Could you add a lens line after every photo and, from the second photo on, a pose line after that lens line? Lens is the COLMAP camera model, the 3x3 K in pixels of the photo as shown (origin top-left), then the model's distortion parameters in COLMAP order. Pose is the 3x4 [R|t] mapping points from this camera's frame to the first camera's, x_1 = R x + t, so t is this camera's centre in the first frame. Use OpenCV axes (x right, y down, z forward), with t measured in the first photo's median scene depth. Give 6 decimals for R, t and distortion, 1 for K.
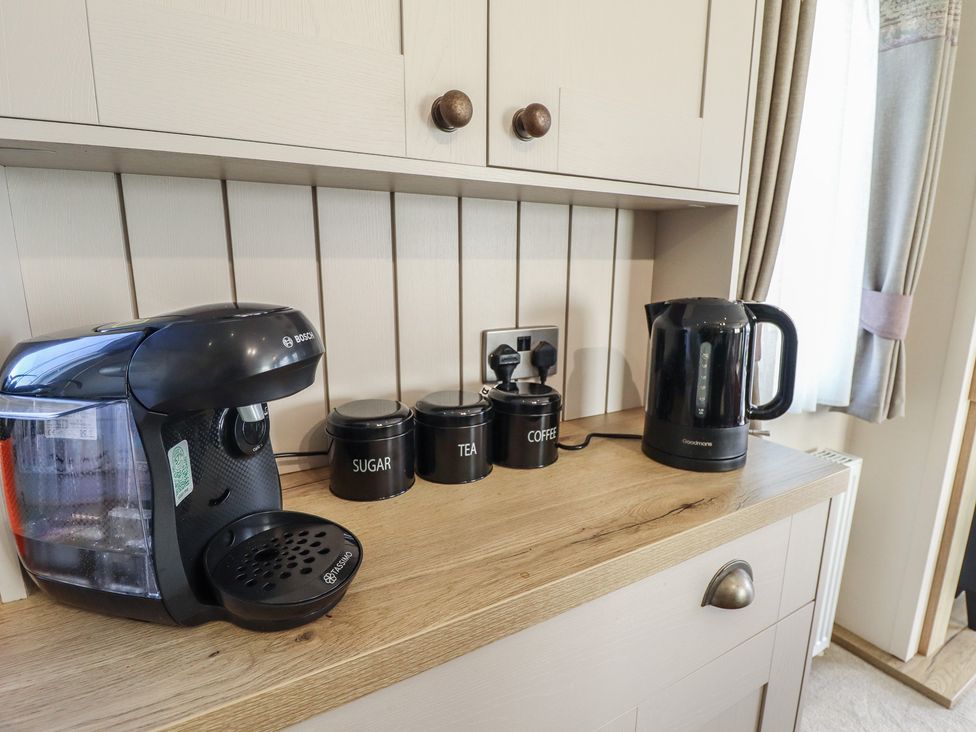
lens RADIAL K [[533.5, 0, 488.0], [0, 533.5, 366.0], [0, 0, 1]] dist [0.006642, -0.017022]
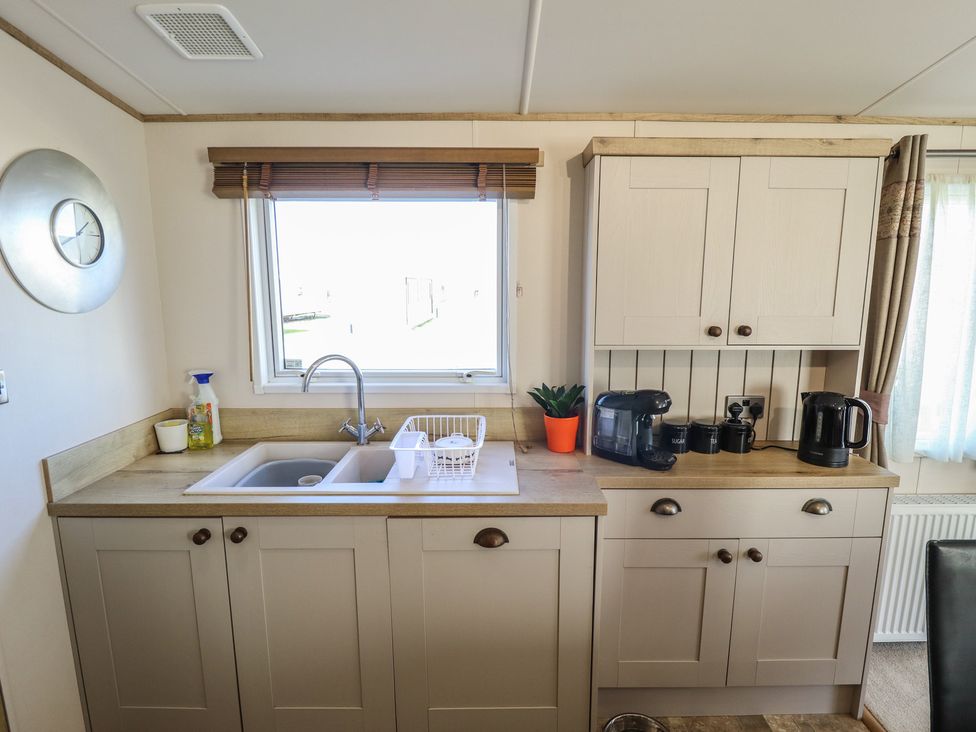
lens RADIAL K [[533.5, 0, 488.0], [0, 533.5, 366.0], [0, 0, 1]] dist [0.006642, -0.017022]
pose [[0.874411, 0.073842, -0.479535, 0.194374], [-0.095956, 0.995148, -0.021732, -0.045825], [0.475603, 0.065017, 0.877254, -1.619512]]
